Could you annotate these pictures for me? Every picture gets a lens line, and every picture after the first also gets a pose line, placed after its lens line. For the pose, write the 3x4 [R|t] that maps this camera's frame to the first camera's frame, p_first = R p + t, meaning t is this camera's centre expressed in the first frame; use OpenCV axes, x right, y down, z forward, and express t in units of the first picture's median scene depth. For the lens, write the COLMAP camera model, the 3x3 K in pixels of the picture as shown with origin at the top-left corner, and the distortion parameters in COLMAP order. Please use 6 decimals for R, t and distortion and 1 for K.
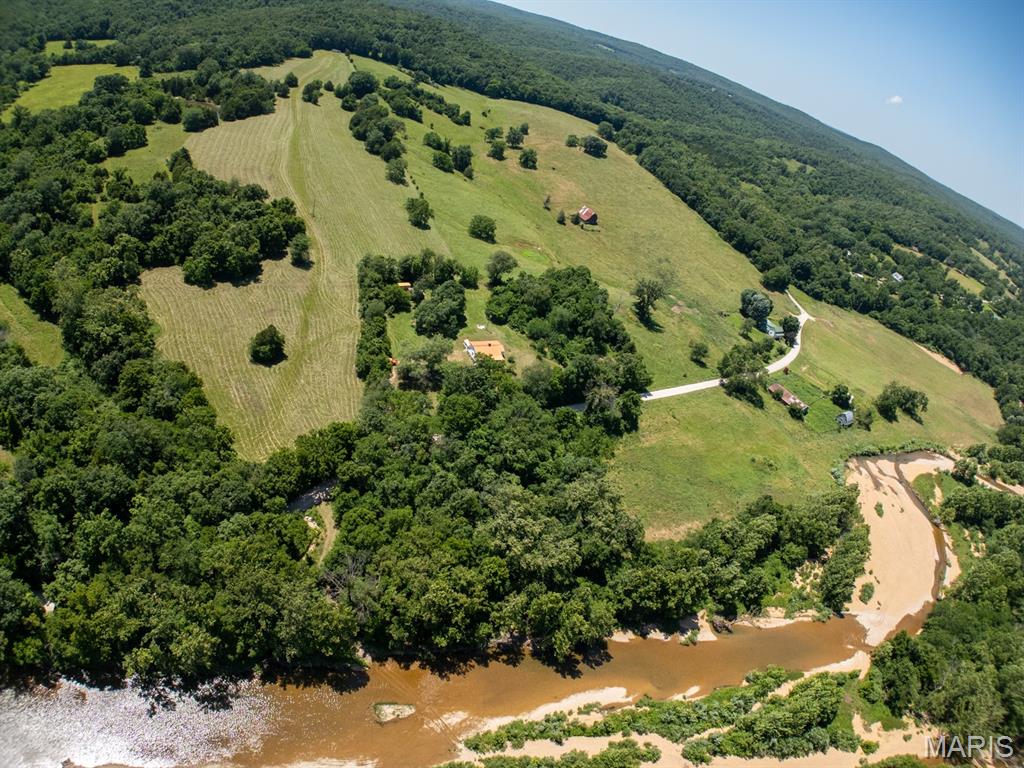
lens RADIAL K [[598.2, 0, 508.4], [0, 598.2, 384.4], [0, 0, 1]] dist [-0.187078, 0.024432]
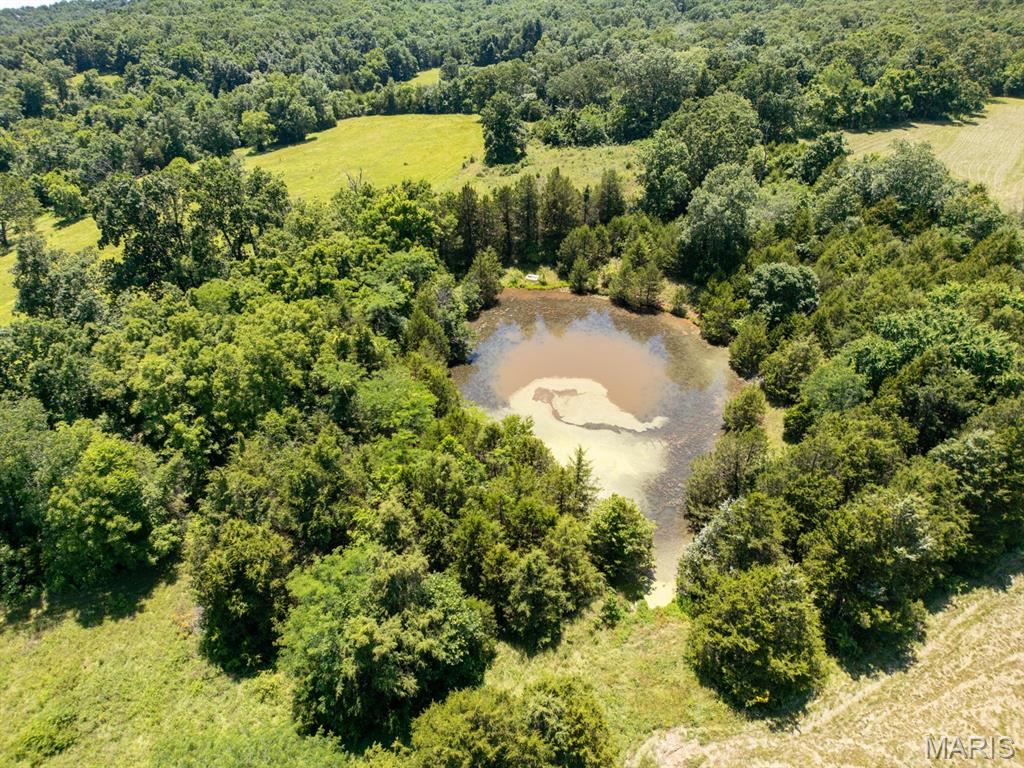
lens RADIAL K [[598.3, 0, 512.6], [0, 598.3, 384.1], [0, 0, 1]] dist [-0.046196, -0.024279]
pose [[0.664220, 0.162730, -0.729610, -0.636041], [-0.247498, 0.968844, -0.009228, -0.714773], [0.705377, 0.186706, 0.683801, 1.195861]]
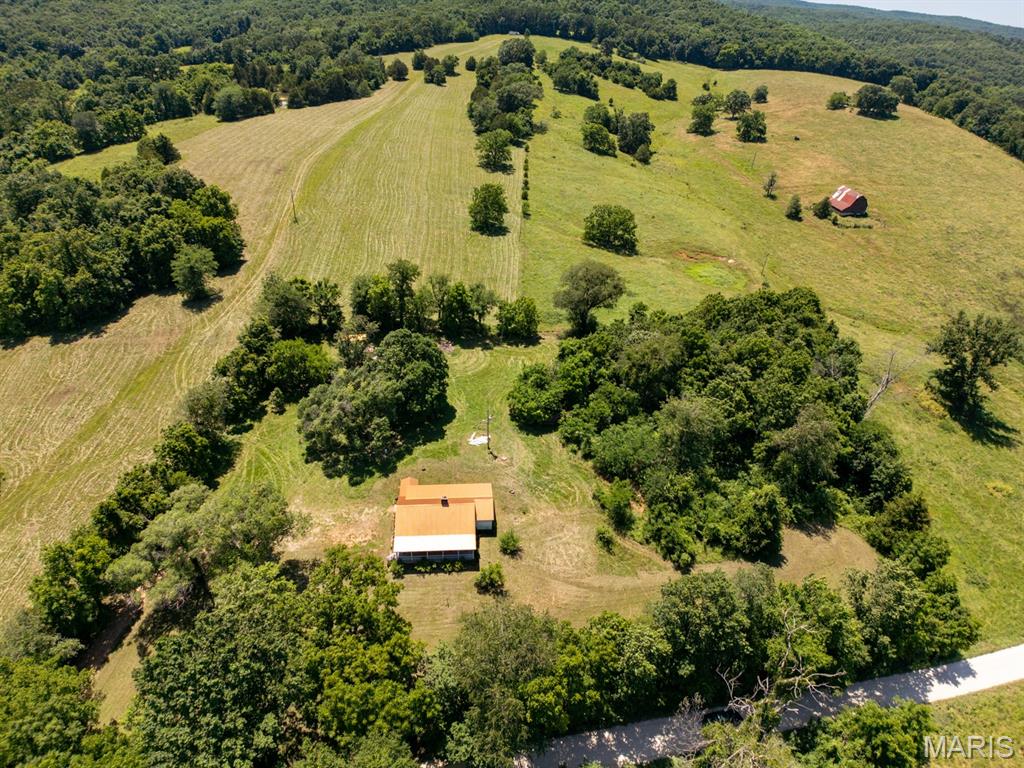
lens RADIAL K [[598.3, 0, 512.6], [0, 598.3, 384.1], [0, 0, 1]] dist [-0.046196, -0.024279]
pose [[0.900454, 0.021918, -0.434399, 0.145540], [-0.053108, 0.996797, -0.059792, -0.105827], [0.431697, 0.076910, 0.898734, 0.601778]]
